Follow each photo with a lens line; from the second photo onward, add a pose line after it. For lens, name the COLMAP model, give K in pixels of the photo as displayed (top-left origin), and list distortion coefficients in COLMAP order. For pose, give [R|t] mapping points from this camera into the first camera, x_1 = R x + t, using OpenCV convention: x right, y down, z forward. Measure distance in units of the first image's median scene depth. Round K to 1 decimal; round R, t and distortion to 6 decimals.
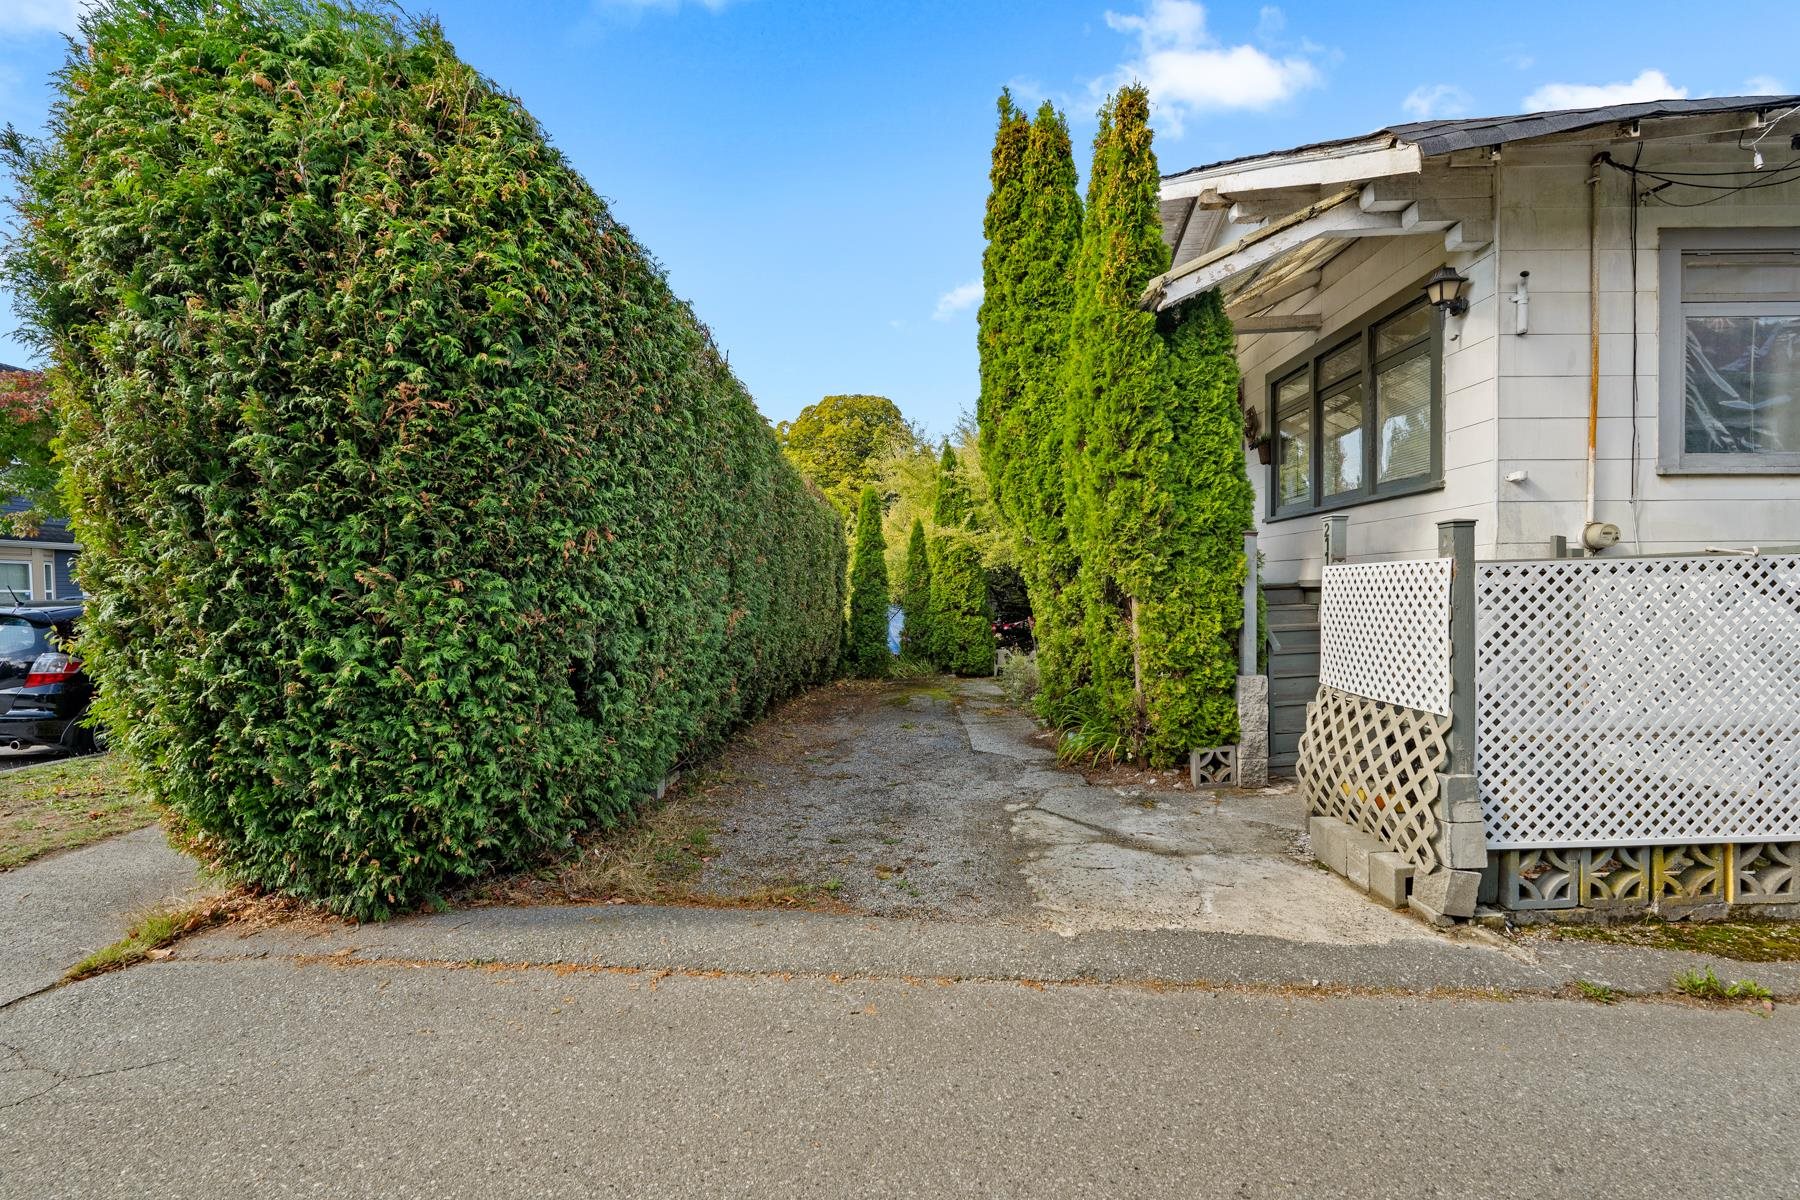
lens RADIAL K [[822.6, 0, 899.5], [0, 822.6, 608.9], [0, 0, 1]] dist [-0.003374, 0.000284]
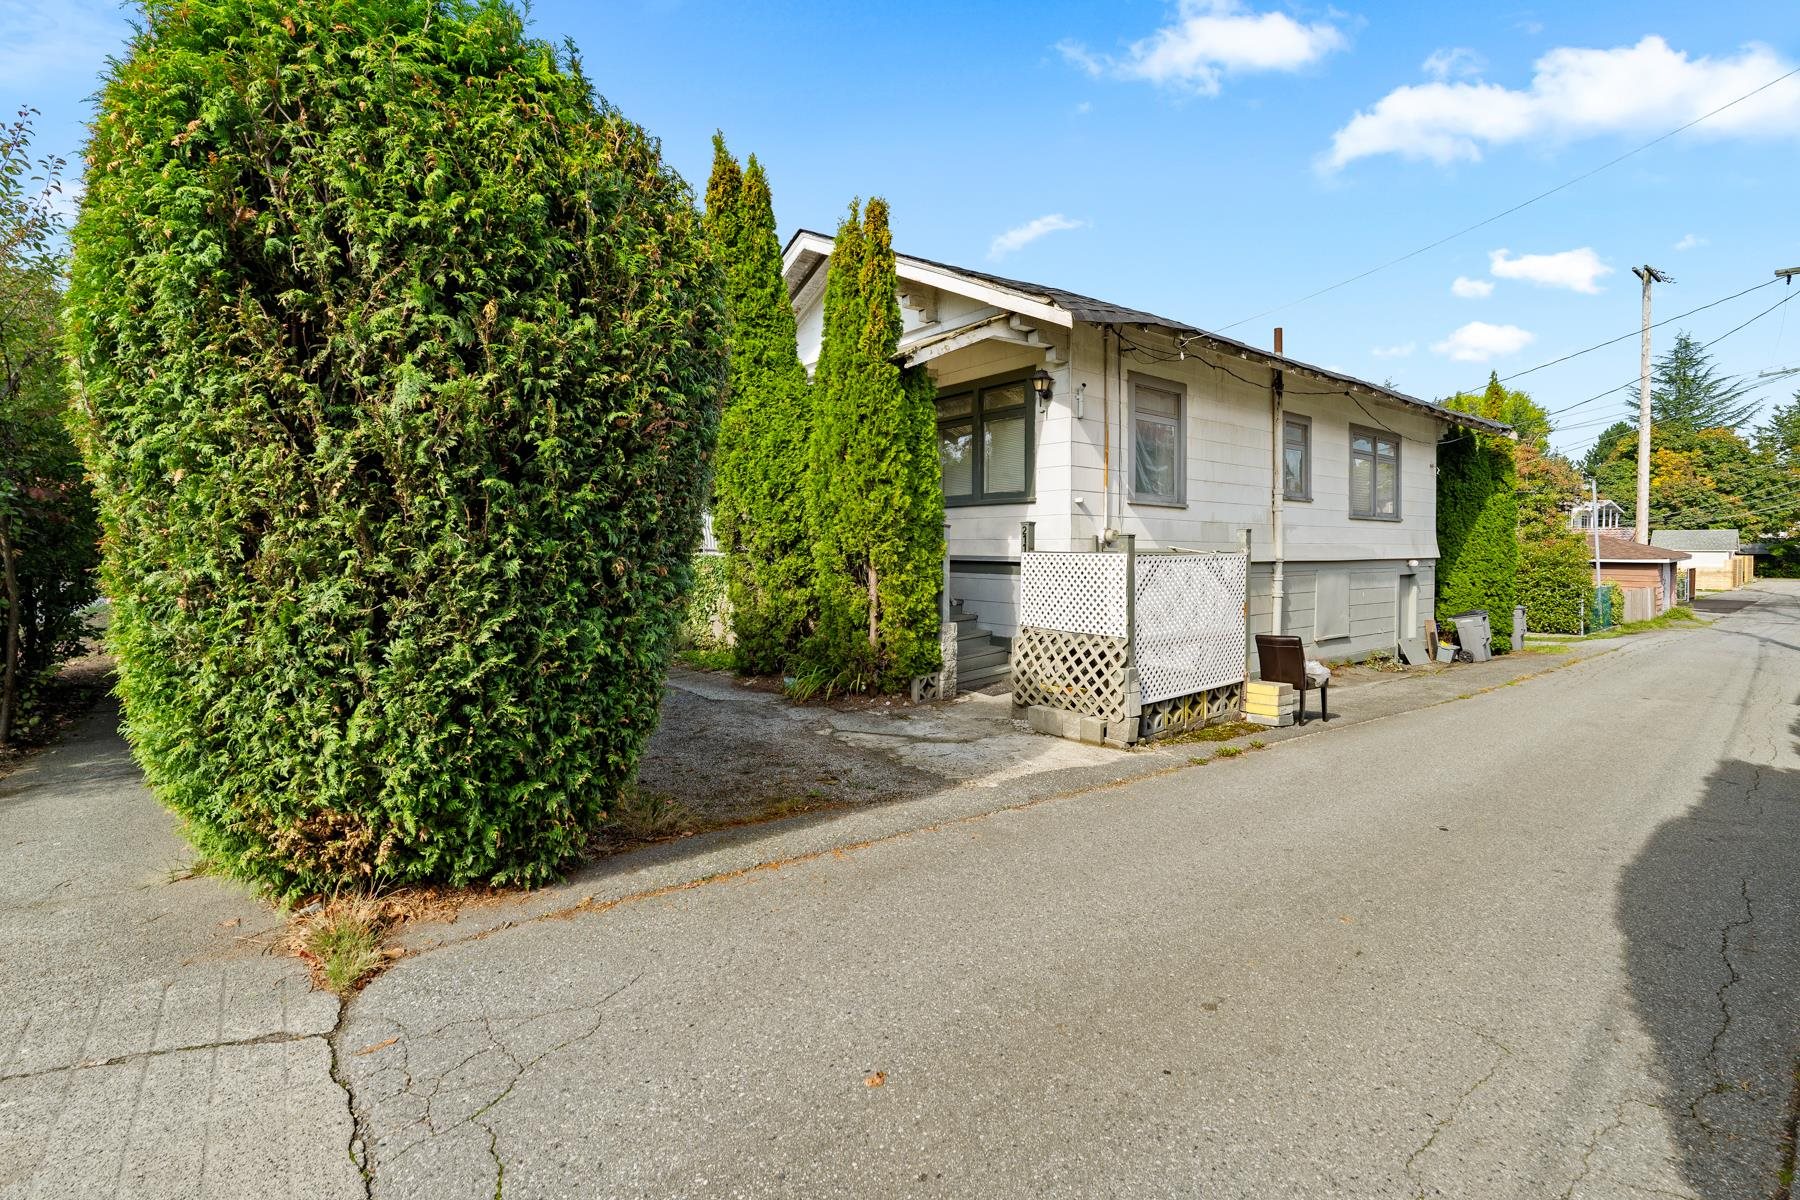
lens RADIAL K [[822.6, 0, 905.2], [0, 822.6, 550.5], [0, 0, 1]] dist [-0.003374, 0.000284]
pose [[0.764036, 0.012747, 0.645048, -0.637897], [-0.000046, 0.999806, -0.019703, -0.021655], [-0.645174, 0.015025, 0.763888, -0.082584]]
